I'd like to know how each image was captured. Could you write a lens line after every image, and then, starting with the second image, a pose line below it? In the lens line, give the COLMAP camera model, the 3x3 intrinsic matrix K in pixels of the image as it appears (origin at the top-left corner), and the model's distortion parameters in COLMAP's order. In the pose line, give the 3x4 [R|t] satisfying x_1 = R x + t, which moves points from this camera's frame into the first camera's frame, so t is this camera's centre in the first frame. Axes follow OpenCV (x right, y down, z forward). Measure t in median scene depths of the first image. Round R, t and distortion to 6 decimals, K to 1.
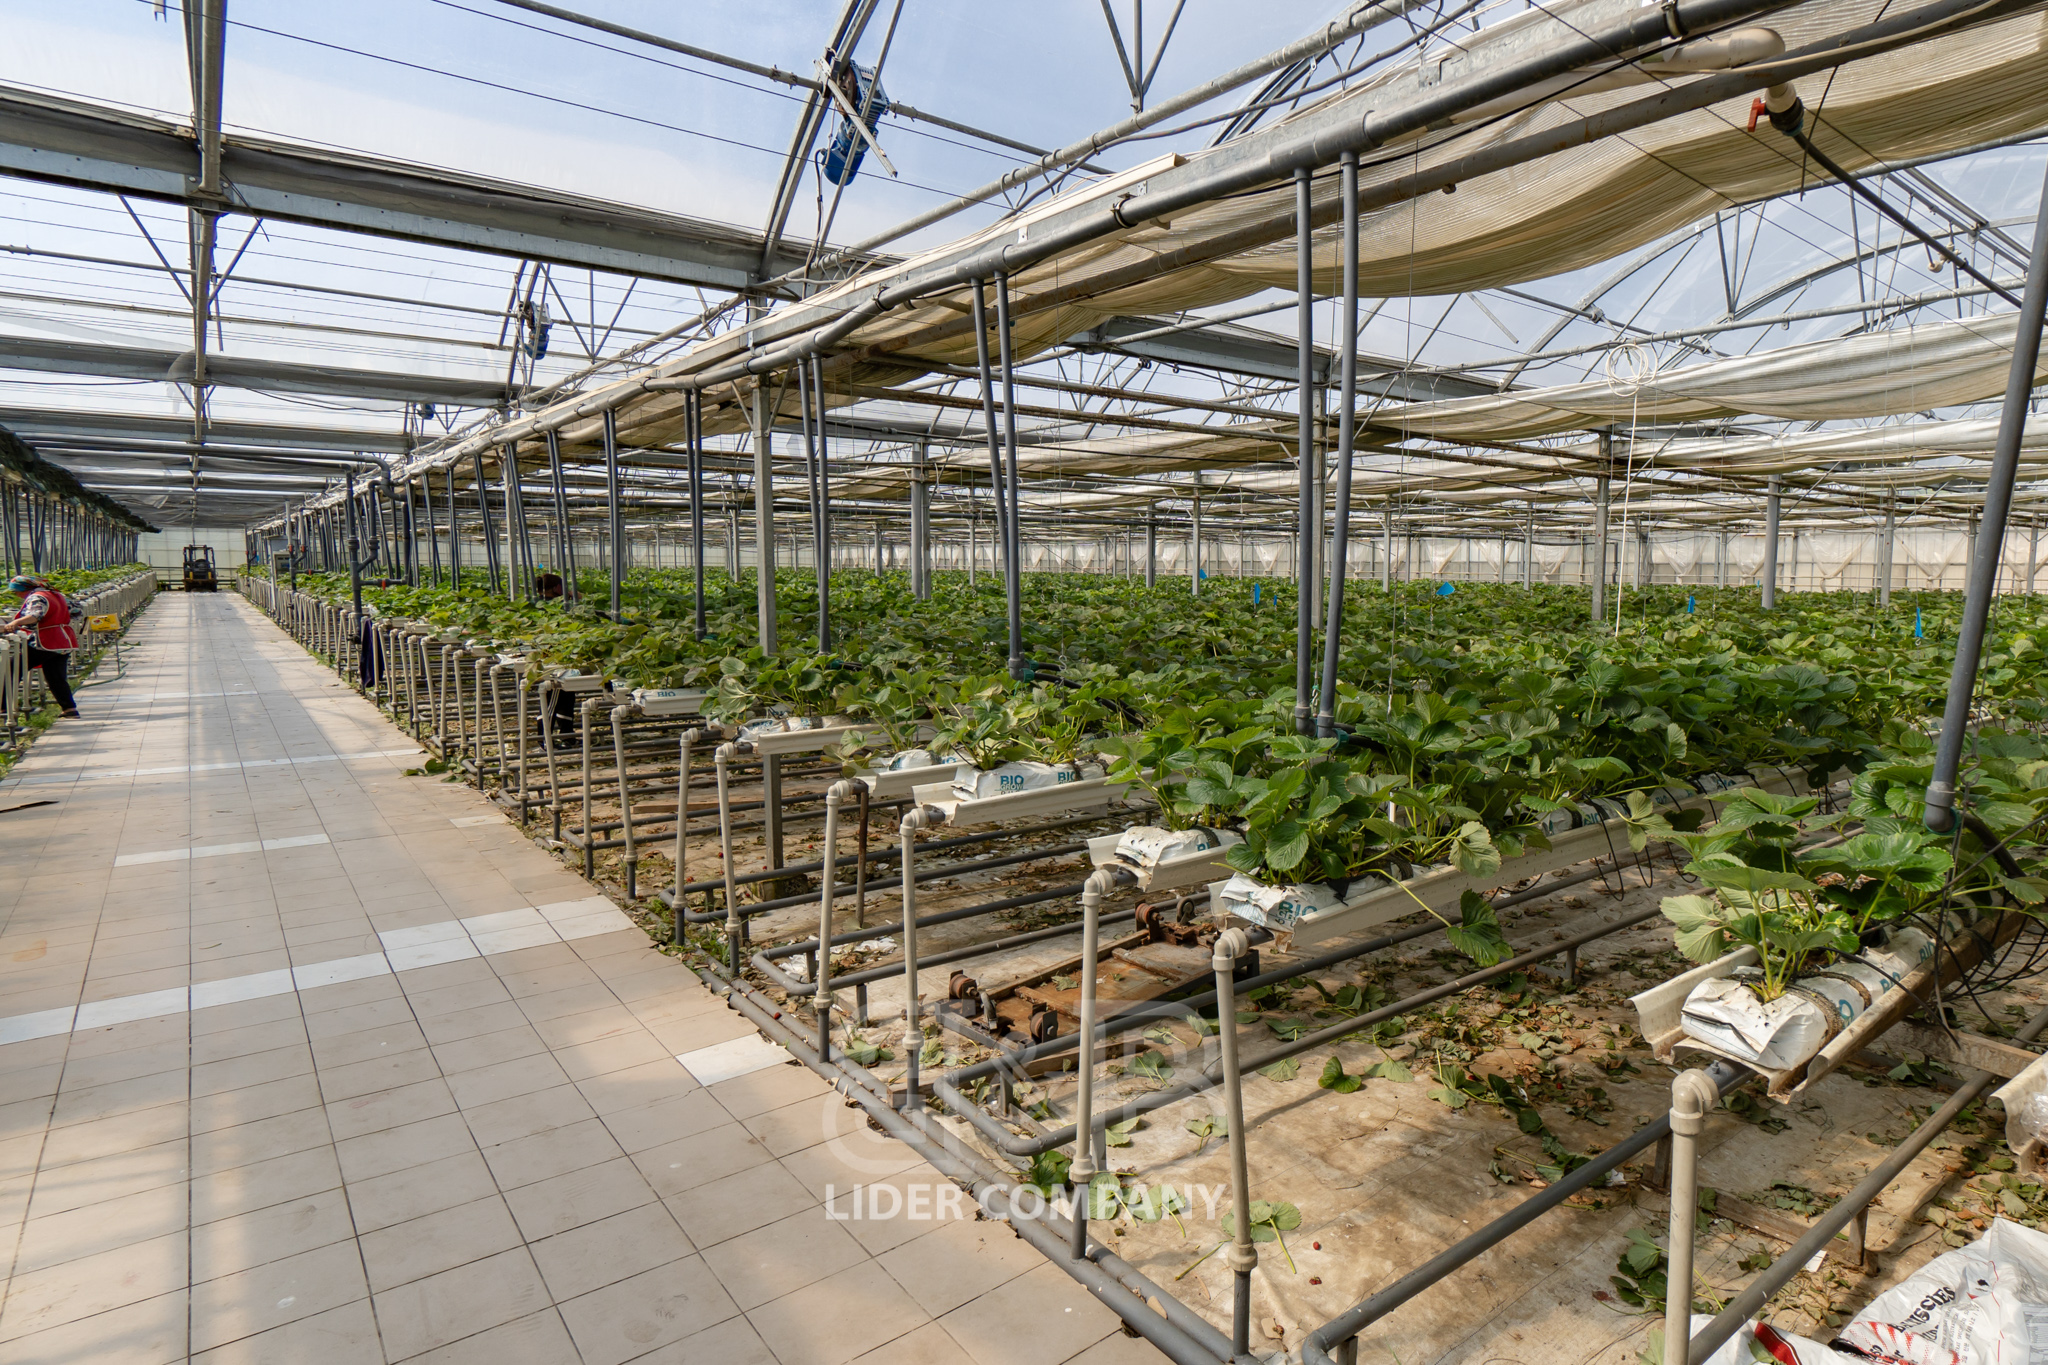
lens RADIAL K [[1105.3, 0, 1024.0], [0, 1105.3, 682.5], [0, 0, 1]] dist [0.050642, 0.000167]
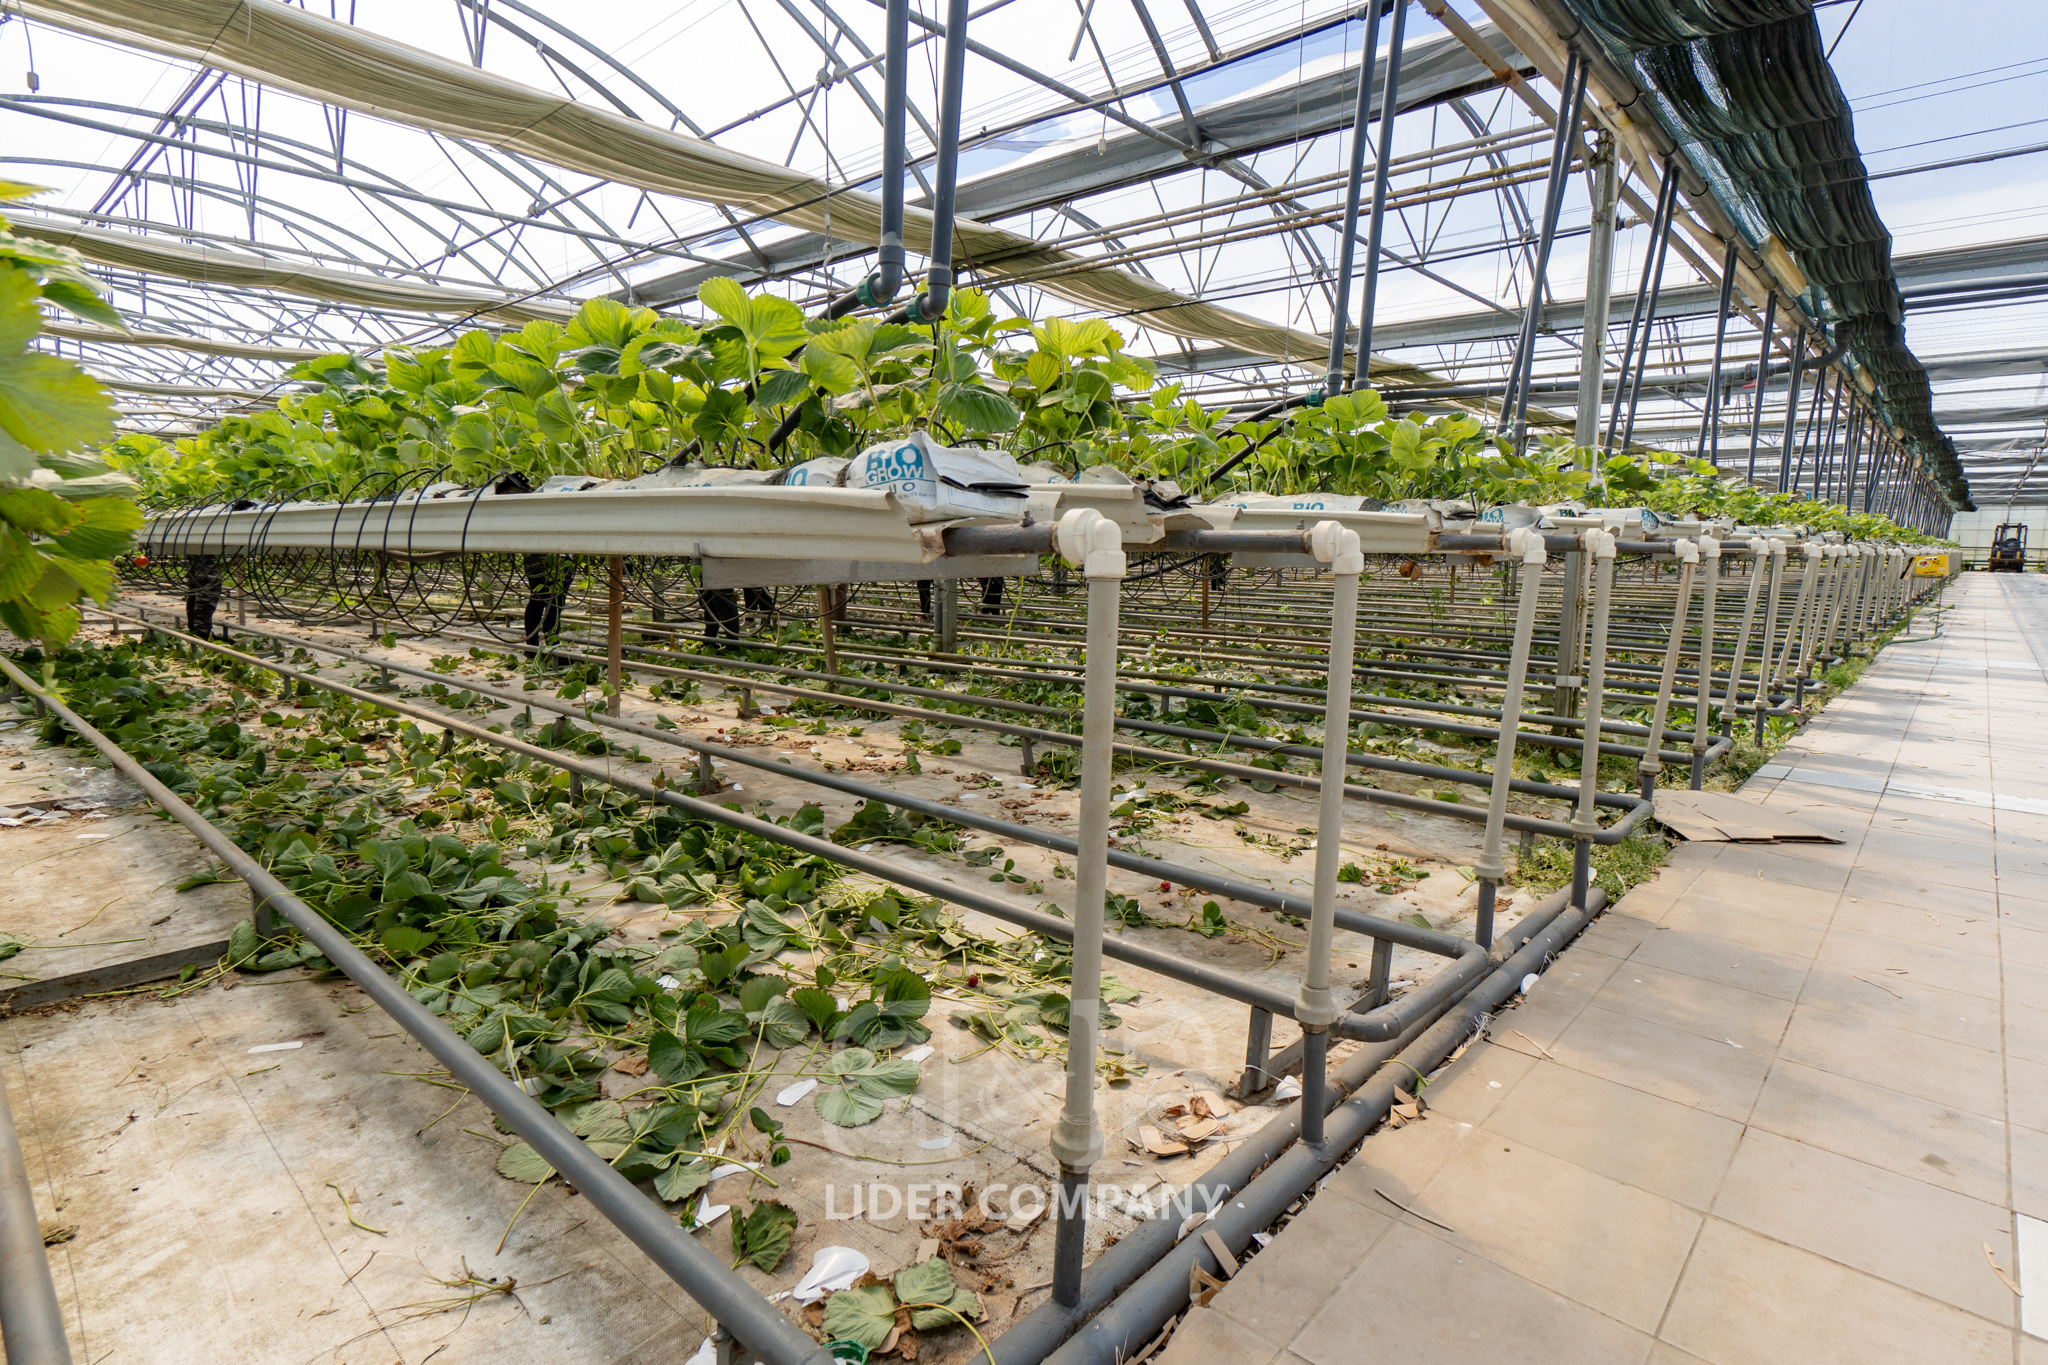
lens RADIAL K [[1053.2, 0, 1024.0], [0, 1053.2, 682.5], [0, 0, 1]] dist [-0.020942, -0.000469]
pose [[0.189080, 0.131580, -0.973106, -0.207253], [-0.106421, 0.987891, 0.112901, 0.011531], [0.976178, 0.082212, 0.200793, 0.240455]]
